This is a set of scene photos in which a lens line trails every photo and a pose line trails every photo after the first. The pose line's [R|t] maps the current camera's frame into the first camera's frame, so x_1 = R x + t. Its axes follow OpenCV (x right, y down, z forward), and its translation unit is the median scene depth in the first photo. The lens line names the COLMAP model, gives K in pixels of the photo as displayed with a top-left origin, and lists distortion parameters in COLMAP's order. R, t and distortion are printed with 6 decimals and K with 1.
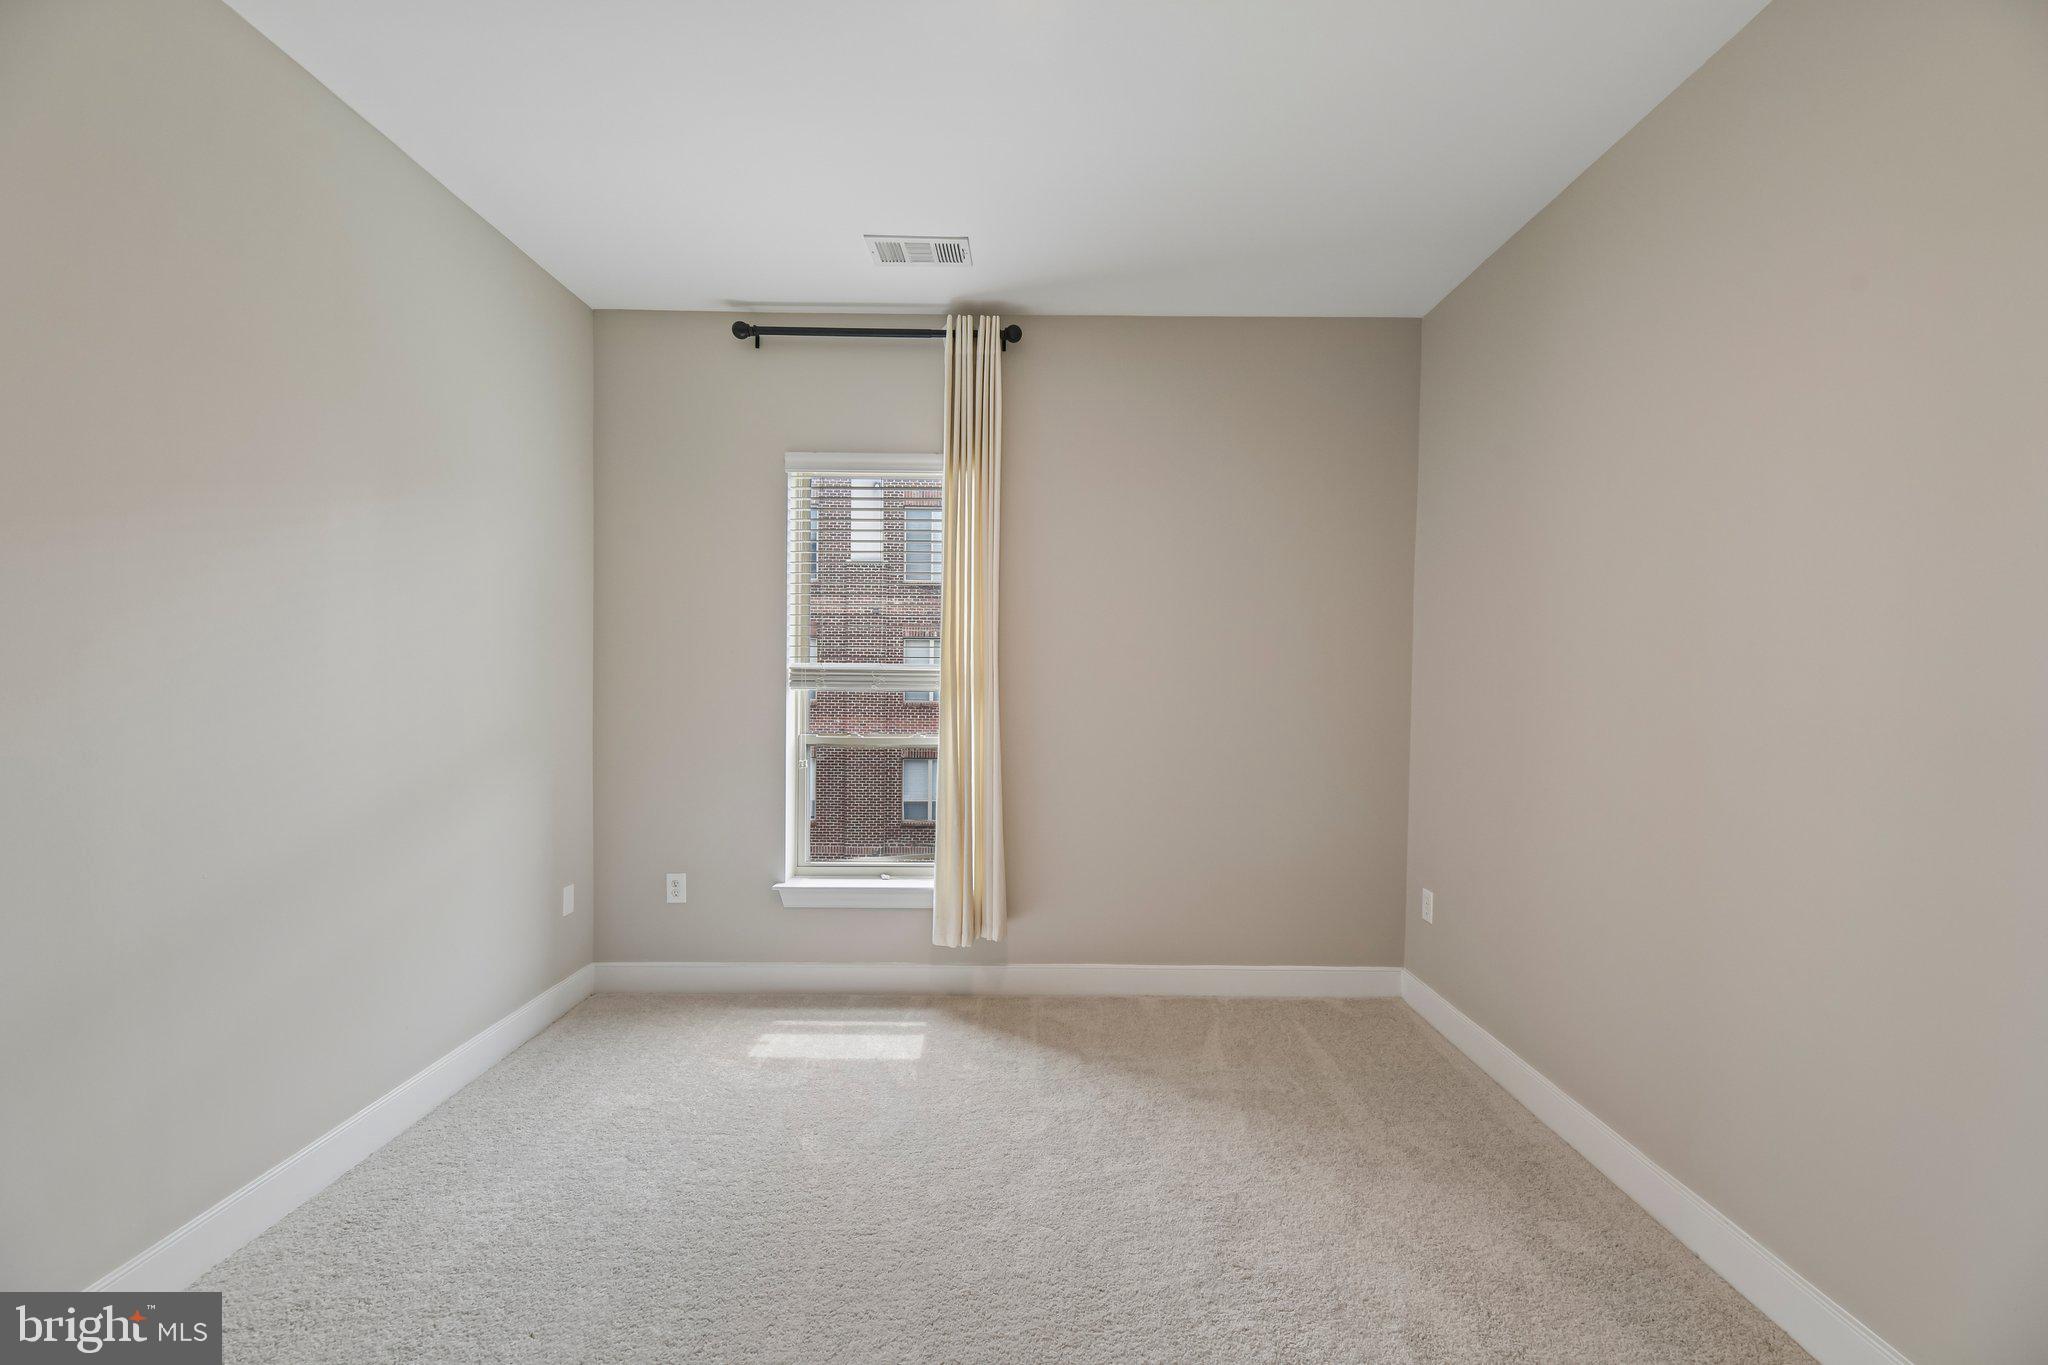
lens RADIAL K [[829.7, 0, 1026.8], [0, 829.7, 693.4], [0, 0, 1]] dist [0.014604, 0.000091]
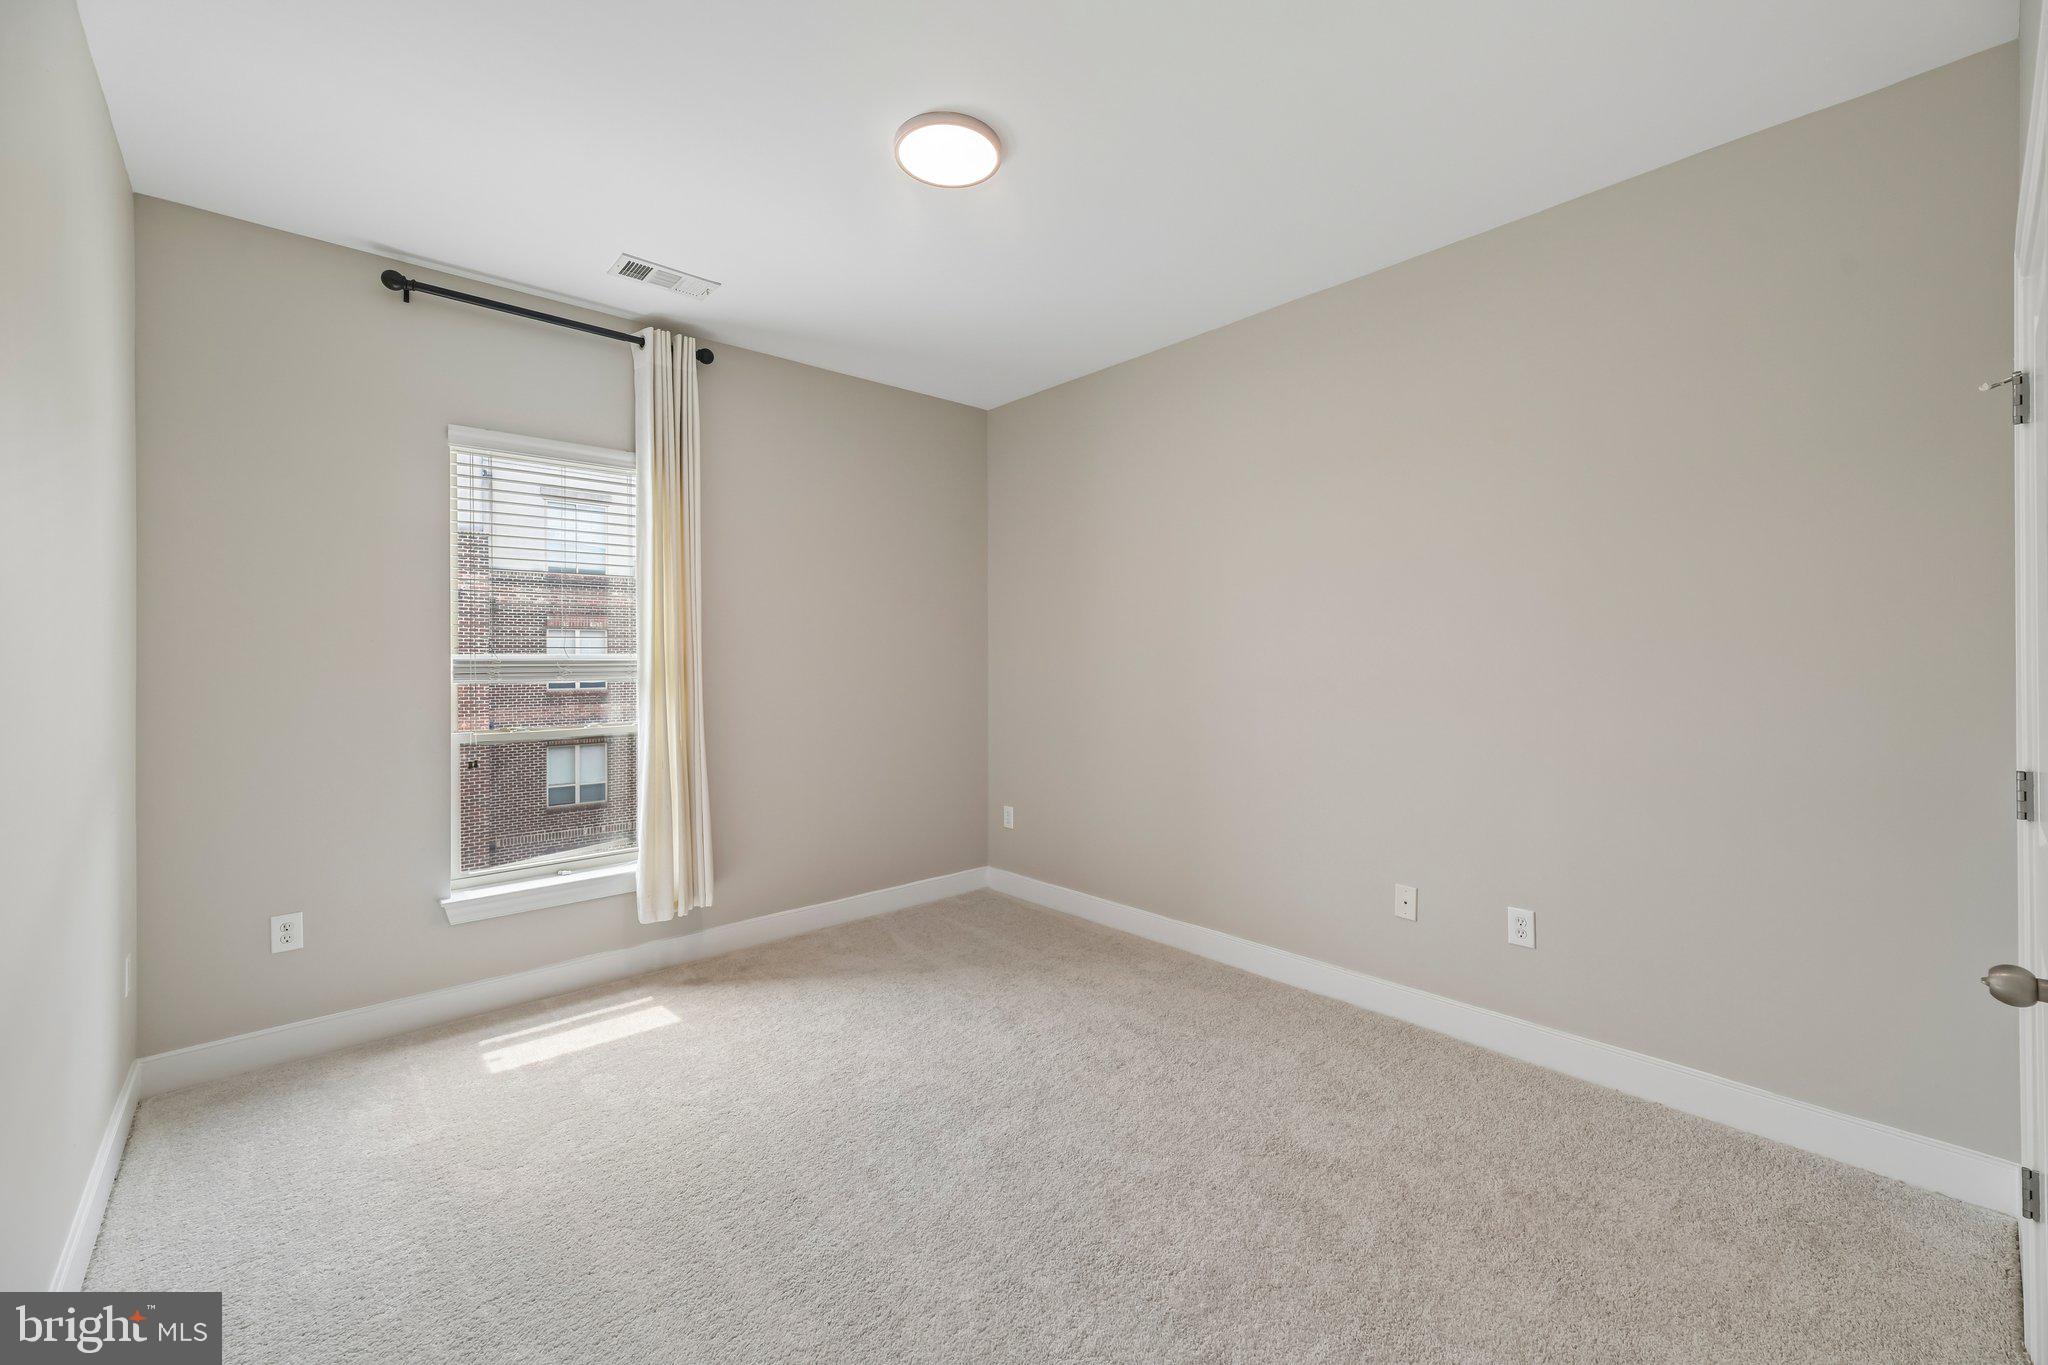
lens RADIAL K [[834.8, 0, 1029.9], [0, 834.8, 659.6], [0, 0, 1]] dist [0.010976, -0.000392]
pose [[0.743075, -0.015232, 0.669035, -0.443225], [0.029564, 0.999512, -0.010080, -0.003087], [-0.668555, 0.027270, 0.743162, -0.107821]]
